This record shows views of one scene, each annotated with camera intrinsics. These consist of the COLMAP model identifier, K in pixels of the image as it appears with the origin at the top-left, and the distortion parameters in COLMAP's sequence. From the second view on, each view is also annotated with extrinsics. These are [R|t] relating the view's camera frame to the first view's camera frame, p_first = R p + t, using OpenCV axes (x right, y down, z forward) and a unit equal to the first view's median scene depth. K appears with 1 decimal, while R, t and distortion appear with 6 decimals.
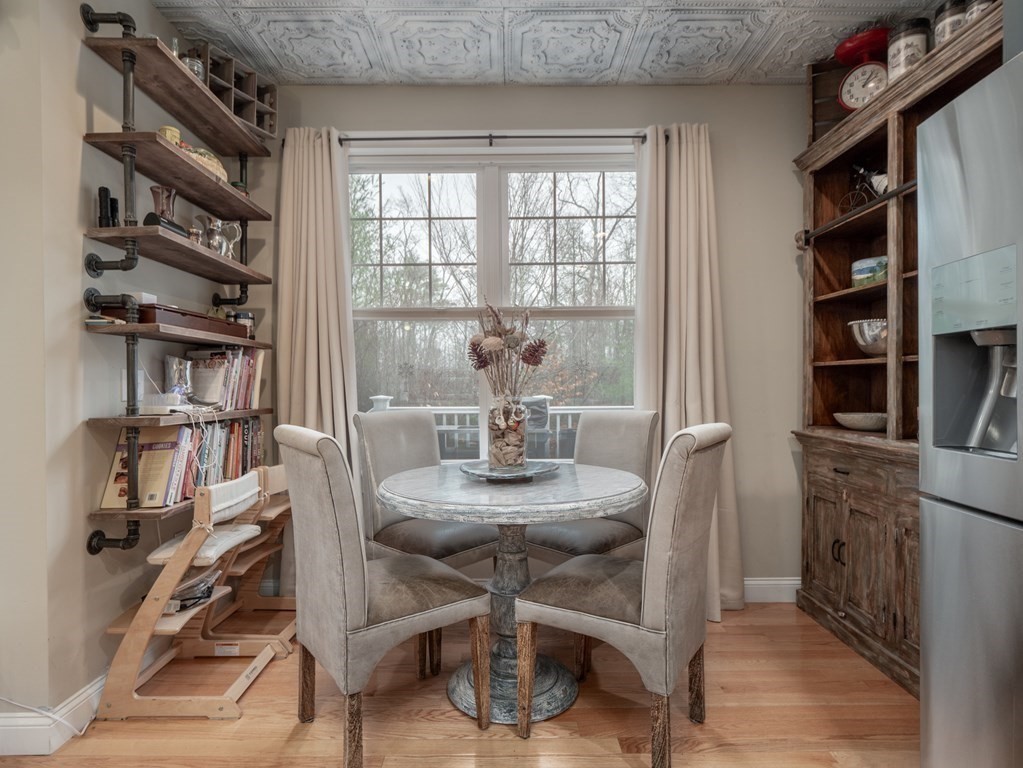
lens RADIAL K [[564.4, 0, 512.1], [0, 564.4, 384.5], [0, 0, 1]] dist [-0.002429, 0.000949]
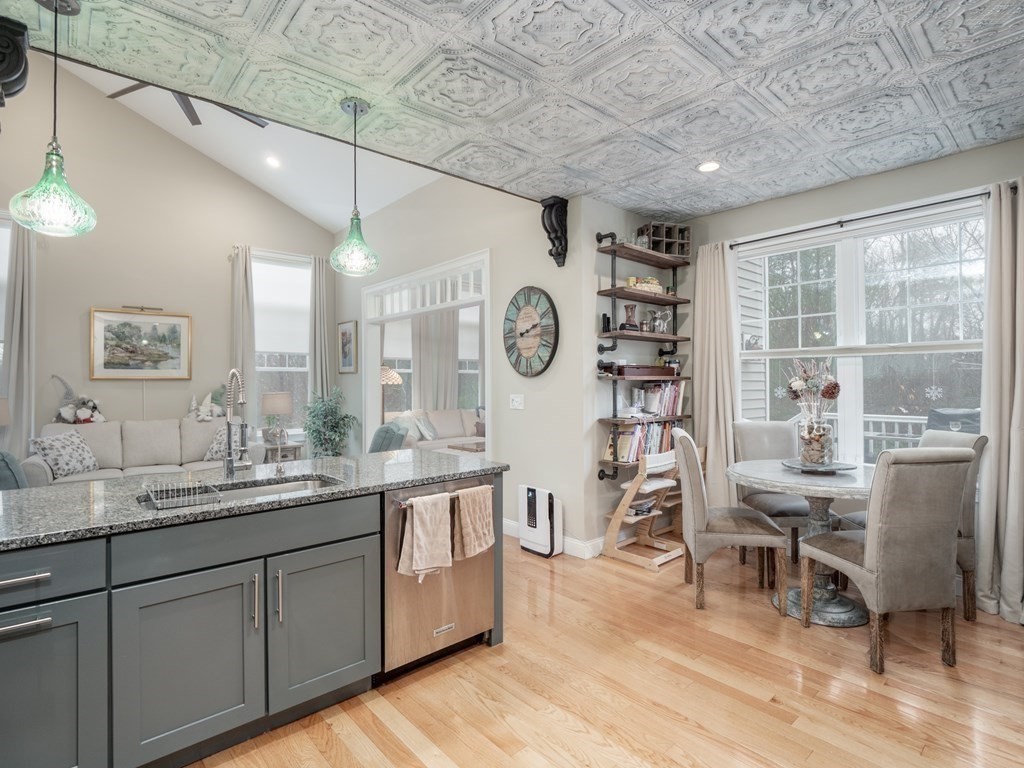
lens RADIAL K [[511.9, 0, 508.8], [0, 511.9, 382.4], [0, 0, 1]] dist [-0.020836, -0.001488]
pose [[0.655686, 0.003086, -0.755027, 0.504934], [-0.000472, 0.999993, 0.003678, -0.083755], [0.755033, -0.002055, 0.655683, -0.554317]]
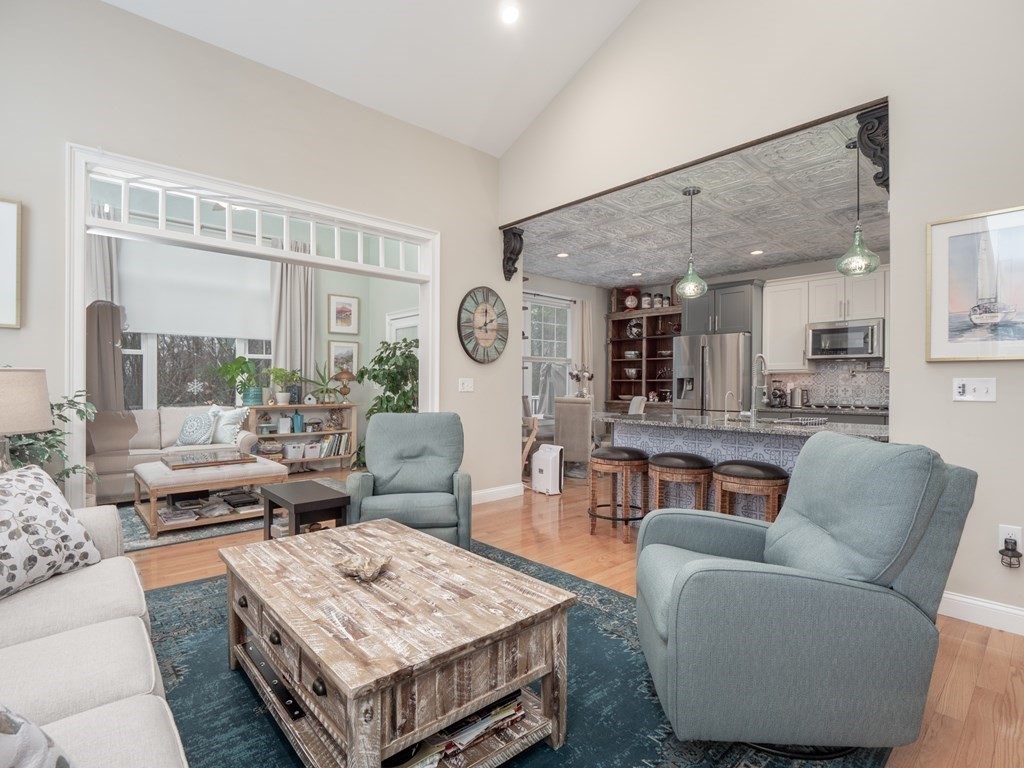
lens RADIAL K [[511.9, 0, 510.5], [0, 511.9, 384.2], [0, 0, 1]] dist [-0.020836, -0.001488]
pose [[0.755913, 0.006348, 0.654641, -2.229411], [-0.006364, 0.999977, -0.002348, -0.003837], [-0.654641, -0.002391, 0.755936, -1.013372]]
